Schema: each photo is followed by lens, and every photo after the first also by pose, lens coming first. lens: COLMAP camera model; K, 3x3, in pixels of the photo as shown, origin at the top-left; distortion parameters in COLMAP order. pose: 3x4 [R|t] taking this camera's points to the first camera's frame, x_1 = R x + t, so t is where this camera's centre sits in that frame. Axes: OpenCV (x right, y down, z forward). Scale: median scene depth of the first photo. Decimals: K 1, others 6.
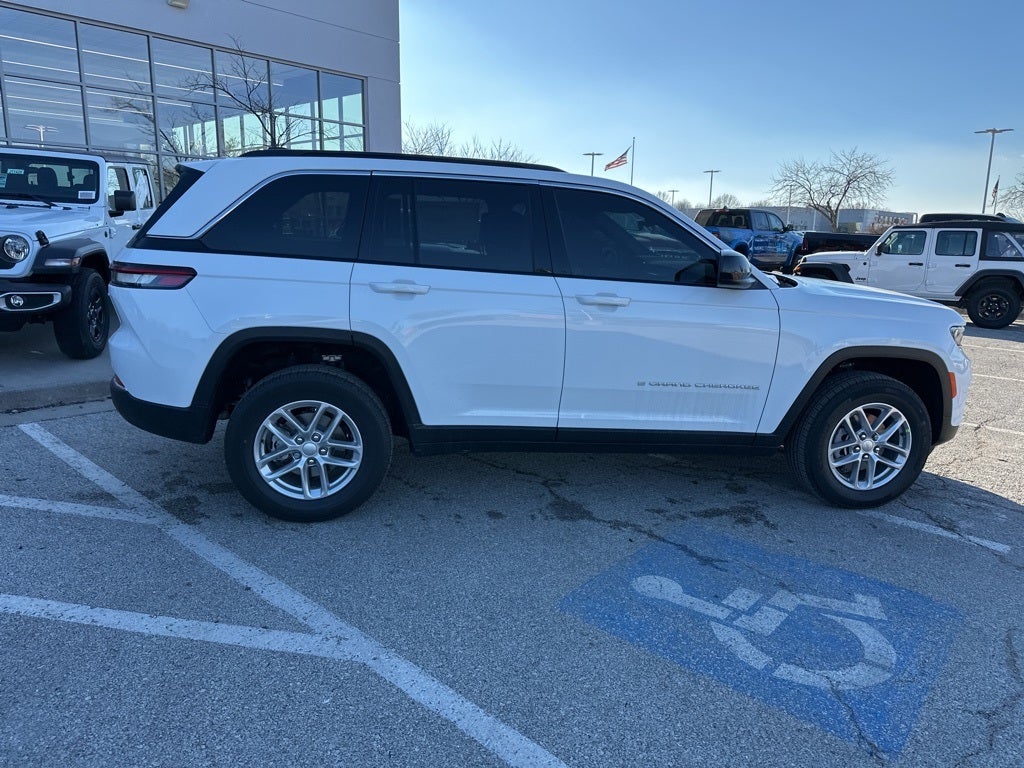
lens RADIAL K [[718.8, 0, 513.9], [0, 718.8, 371.1], [0, 0, 1]] dist [0.042184, -0.048614]
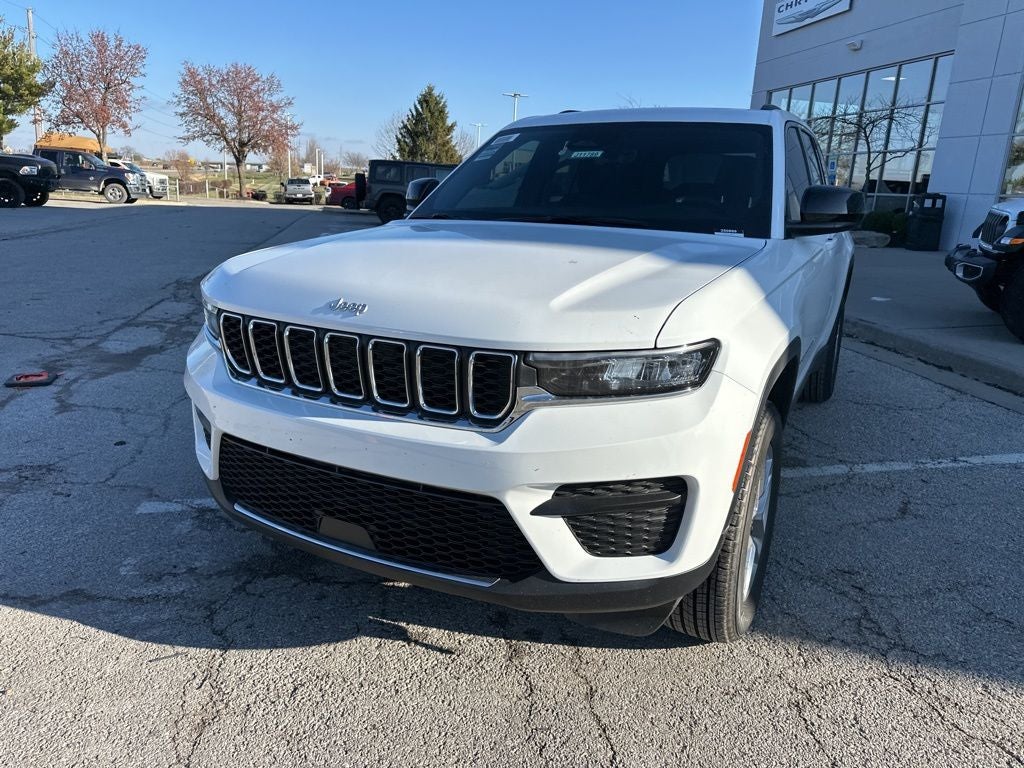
lens RADIAL K [[718.8, 0, 506.2], [0, 718.8, 386.7], [0, 0, 1]] dist [0.042184, -0.048614]
pose [[-0.610715, 0.159439, -0.775633, 1.061497], [-0.213582, 0.910048, 0.355239, -0.282434], [0.762502, 0.382611, -0.521727, 1.727868]]
